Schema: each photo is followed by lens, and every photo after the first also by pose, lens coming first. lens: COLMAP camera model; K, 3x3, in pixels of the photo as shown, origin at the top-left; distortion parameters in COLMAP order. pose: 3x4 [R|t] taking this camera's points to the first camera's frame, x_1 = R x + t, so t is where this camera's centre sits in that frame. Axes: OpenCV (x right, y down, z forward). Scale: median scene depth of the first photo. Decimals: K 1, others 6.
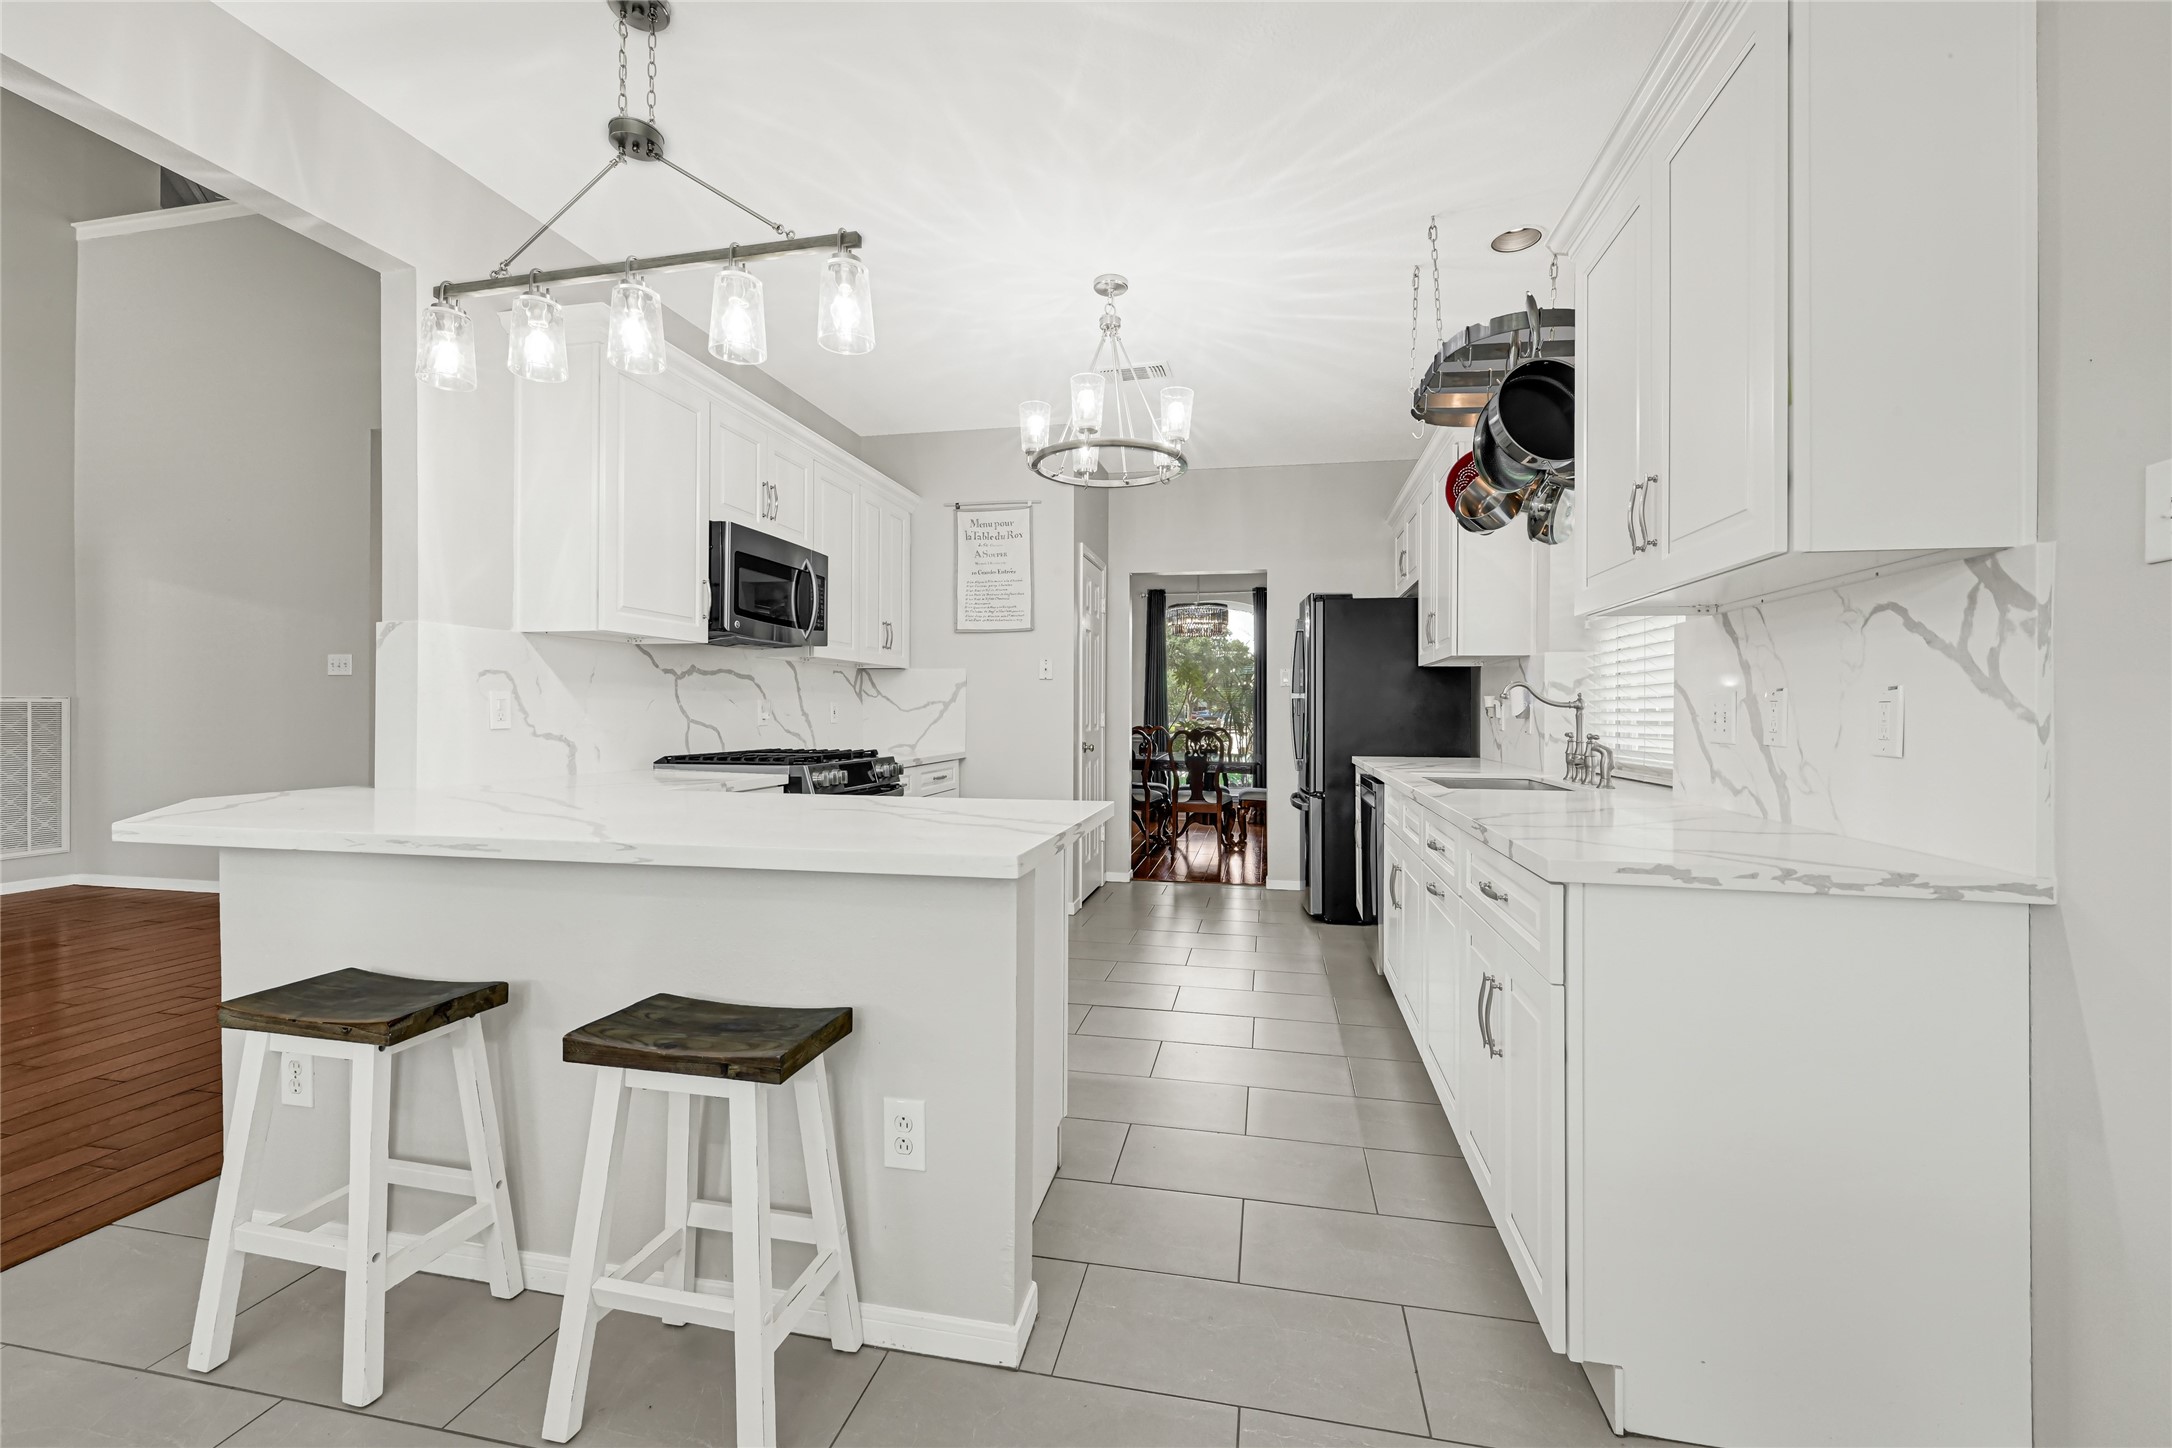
lens RADIAL K [[897.3, 0, 1086.4], [0, 897.3, 696.8], [0, 0, 1]] dist [-0.000902, 0.000000]
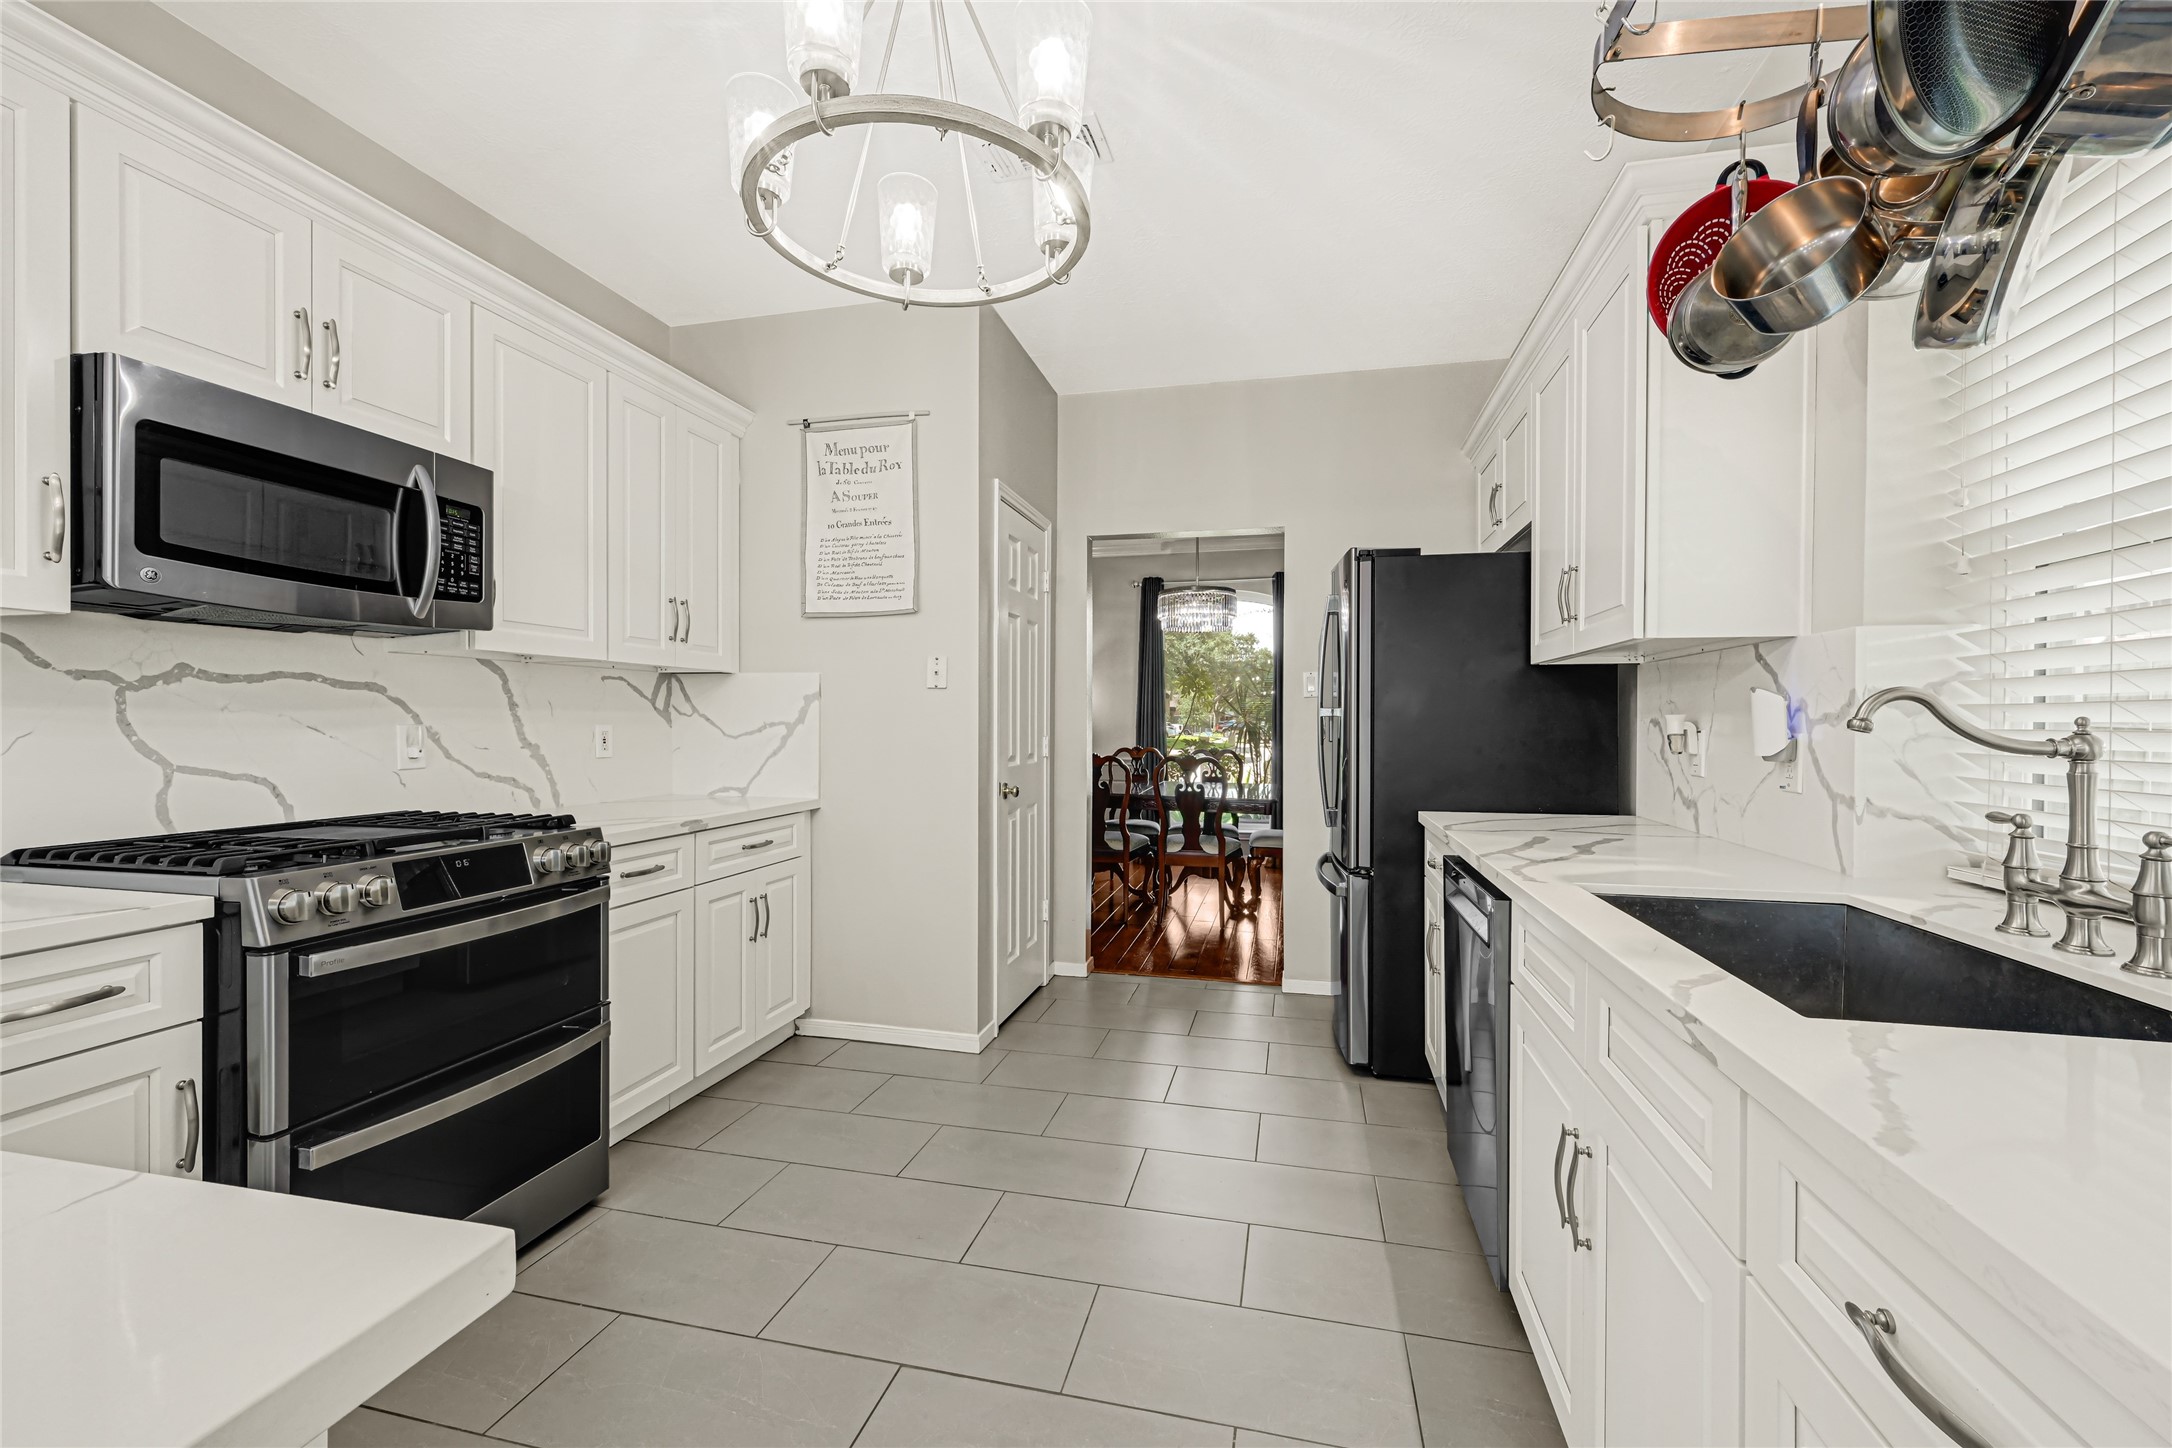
lens RADIAL K [[884.9, 0, 1086.0], [0, 884.9, 724.0], [0, 0, 1]] dist [-0.000004, 0.000144]
pose [[0.999453, -0.002279, -0.032995, 0.083311], [0.002957, 0.999785, 0.020515, -0.006477], [0.032941, -0.020602, 0.999245, 0.366455]]
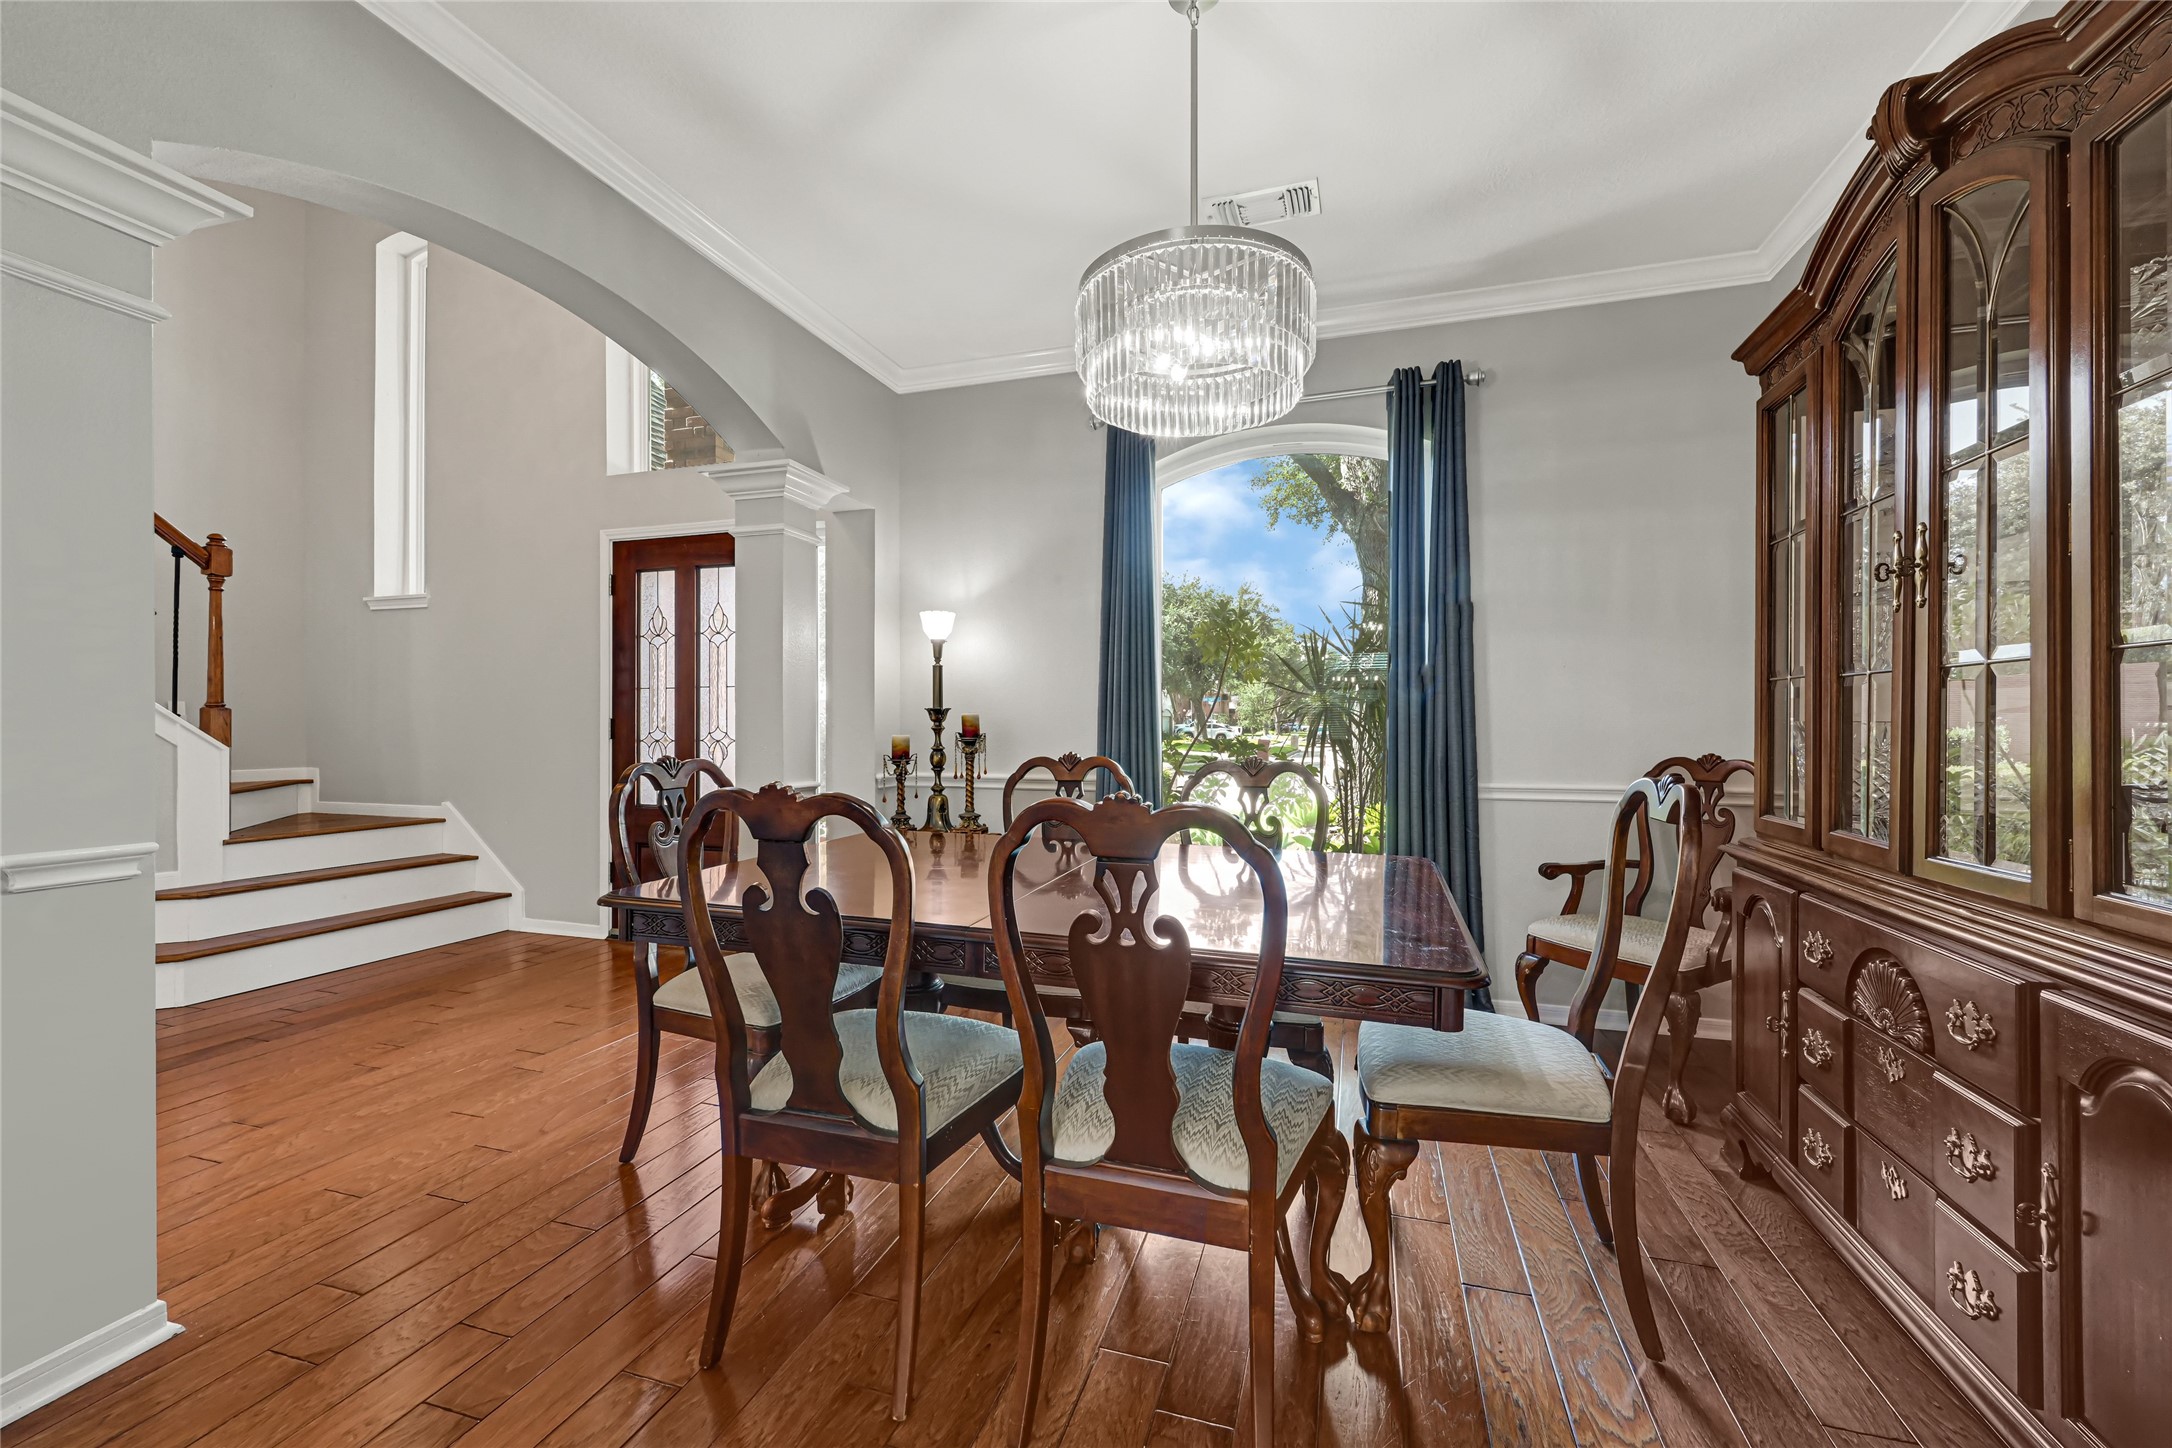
lens RADIAL K [[884.9, 0, 1086.0], [0, 884.9, 724.0], [0, 0, 1]] dist [-0.000004, 0.000144]
pose [[0.994368, -0.004080, -0.105904, 0.187593], [0.005573, 0.999889, 0.013806, 0.032902], [0.105836, -0.014318, 0.994281, 1.161621]]
